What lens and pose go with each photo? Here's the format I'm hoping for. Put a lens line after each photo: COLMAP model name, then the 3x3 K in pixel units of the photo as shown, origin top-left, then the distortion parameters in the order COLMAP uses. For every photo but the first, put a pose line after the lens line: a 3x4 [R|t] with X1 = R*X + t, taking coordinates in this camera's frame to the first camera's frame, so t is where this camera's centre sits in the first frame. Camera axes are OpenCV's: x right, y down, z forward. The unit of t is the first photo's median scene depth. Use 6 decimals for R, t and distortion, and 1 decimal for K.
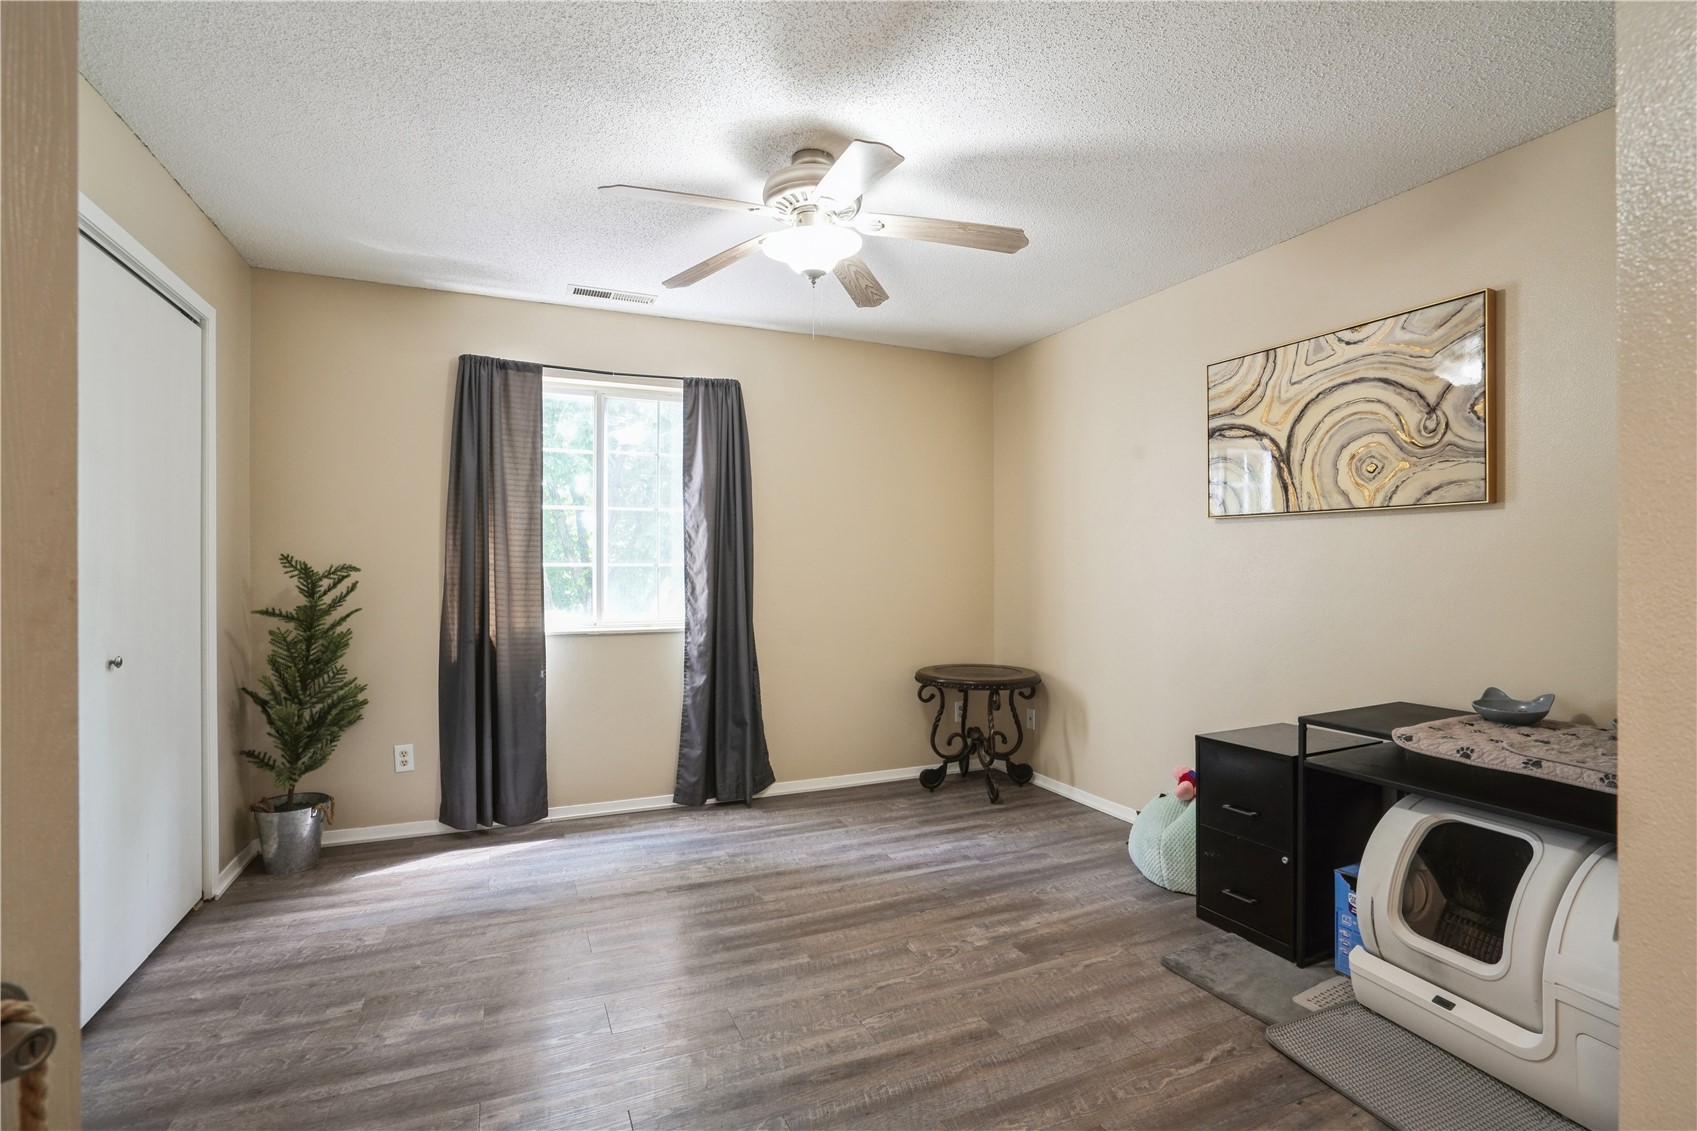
lens RADIAL K [[805.1, 0, 847.2], [0, 805.1, 559.8], [0, 0, 1]] dist [-0.056108, 0.006213]
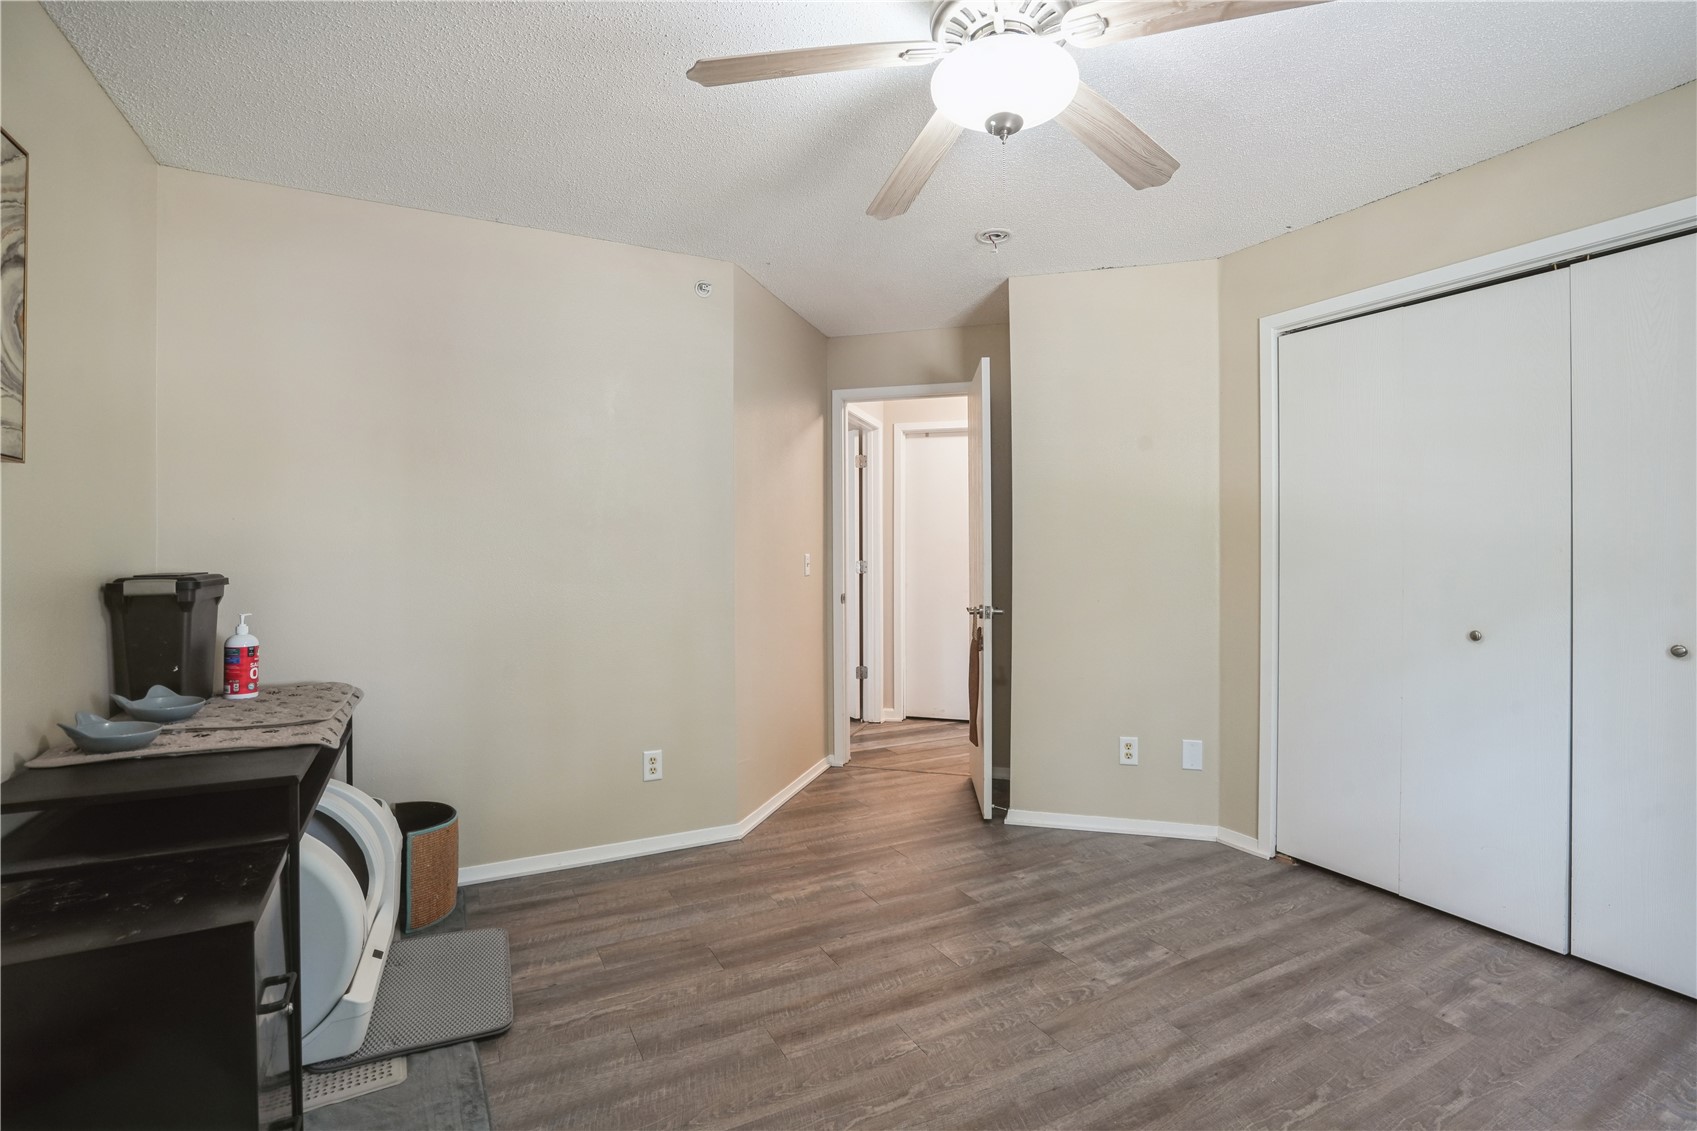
lens RADIAL K [[805.1, 0, 850.7], [0, 805.1, 559.9], [0, 0, 1]] dist [-0.056108, 0.006213]
pose [[-0.997959, 0.004820, -0.063670, 0.156373], [0.004312, 0.999958, 0.008104, 0.005670], [0.063707, 0.007813, -0.997938, 1.959704]]
